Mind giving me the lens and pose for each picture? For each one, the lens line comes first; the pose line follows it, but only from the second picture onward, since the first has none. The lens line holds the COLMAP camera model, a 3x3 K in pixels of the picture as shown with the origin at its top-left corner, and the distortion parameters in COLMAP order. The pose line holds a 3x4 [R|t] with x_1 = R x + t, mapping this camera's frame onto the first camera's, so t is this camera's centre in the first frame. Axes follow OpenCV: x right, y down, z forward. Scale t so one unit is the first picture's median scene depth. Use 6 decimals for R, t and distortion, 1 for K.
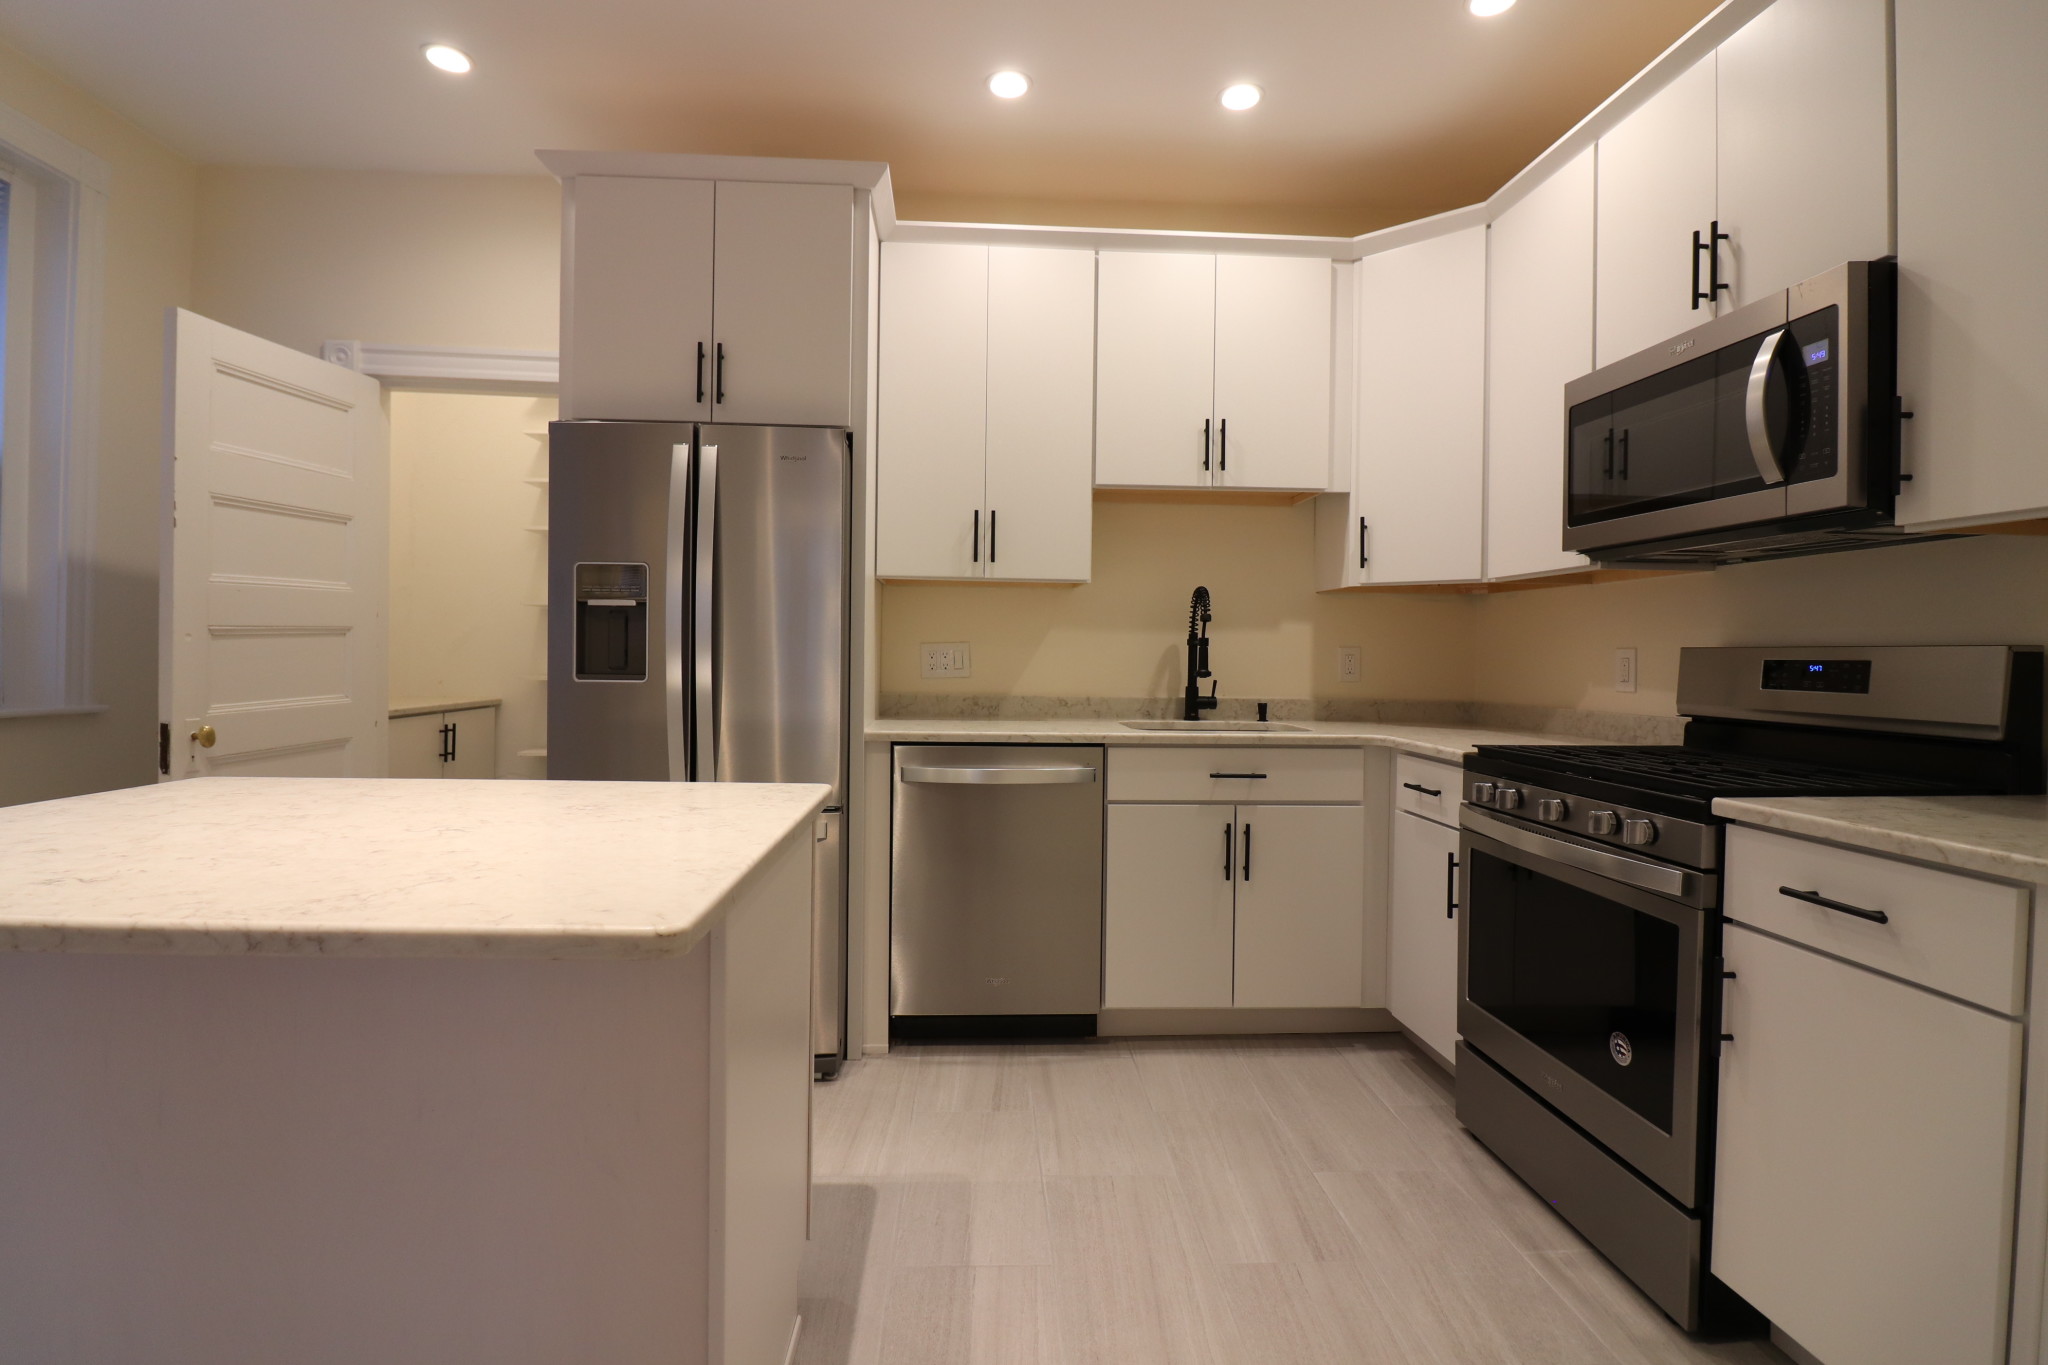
lens RADIAL K [[953.9, 0, 1020.9], [0, 953.9, 648.8], [0, 0, 1]] dist [0.009274, -0.016800]
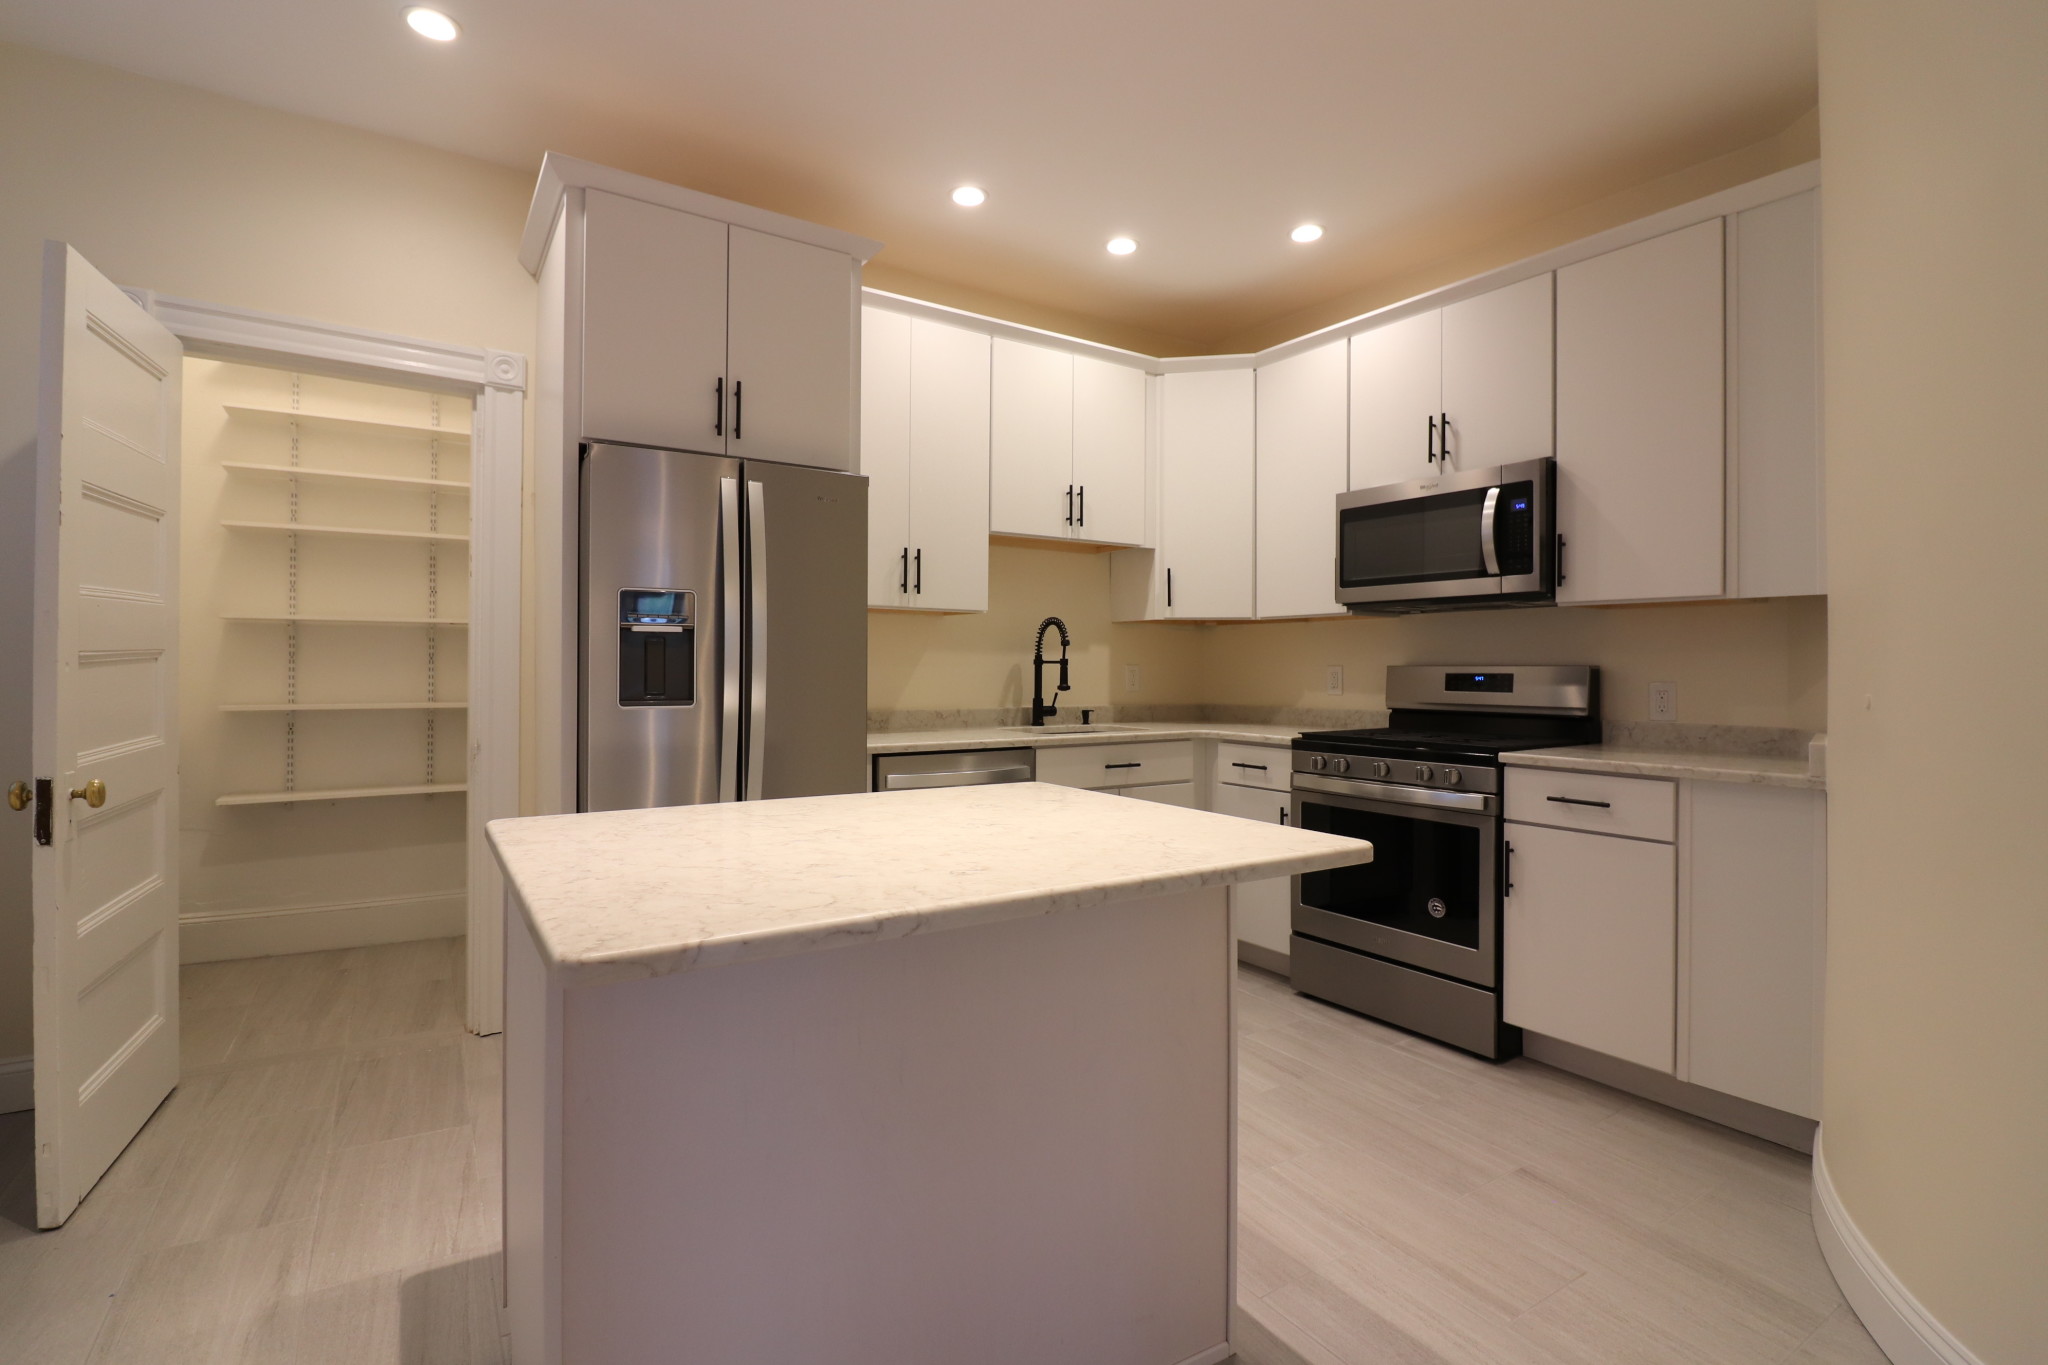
lens RADIAL K [[953.9, 0, 1020.9], [0, 953.9, 648.8], [0, 0, 1]] dist [0.009274, -0.016800]
pose [[0.864156, 0.000902, 0.503223, -0.602927], [0.004954, 0.999935, -0.010300, -0.015049], [-0.503199, 0.011394, 0.864095, -0.060704]]
